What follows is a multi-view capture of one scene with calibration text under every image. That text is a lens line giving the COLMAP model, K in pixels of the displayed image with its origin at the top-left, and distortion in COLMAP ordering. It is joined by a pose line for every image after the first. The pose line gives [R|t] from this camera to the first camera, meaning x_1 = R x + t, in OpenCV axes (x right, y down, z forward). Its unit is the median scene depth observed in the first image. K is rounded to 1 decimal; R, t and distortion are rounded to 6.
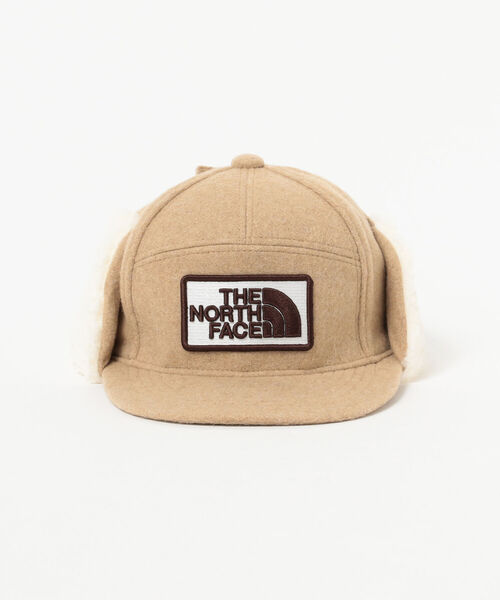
lens RADIAL K [[2217.9, 0, 247.1], [0, 2217.9, 302.7], [0, 0, 1]] dist [1.830791, 0.000000]
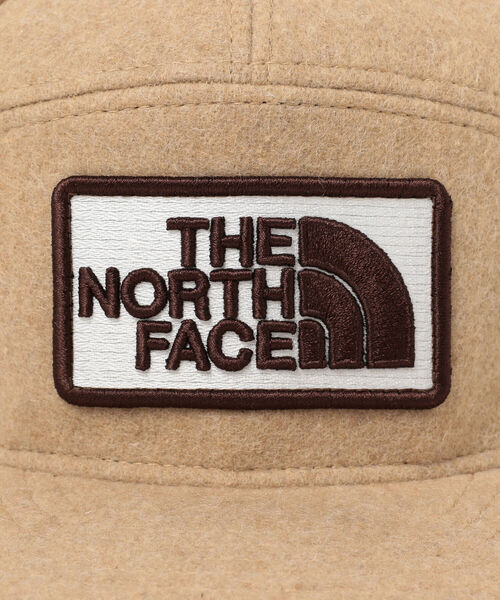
lens RADIAL K [[2219.1, 0, 228.4], [0, 2219.1, 308.7], [0, 0, 1]] dist [0.395713, 0.000000]
pose [[0.999911, 0.012403, -0.004975, -0.001818], [-0.012366, 0.999897, 0.007288, 0.004586], [0.005065, -0.007226, 0.999961, 0.669291]]
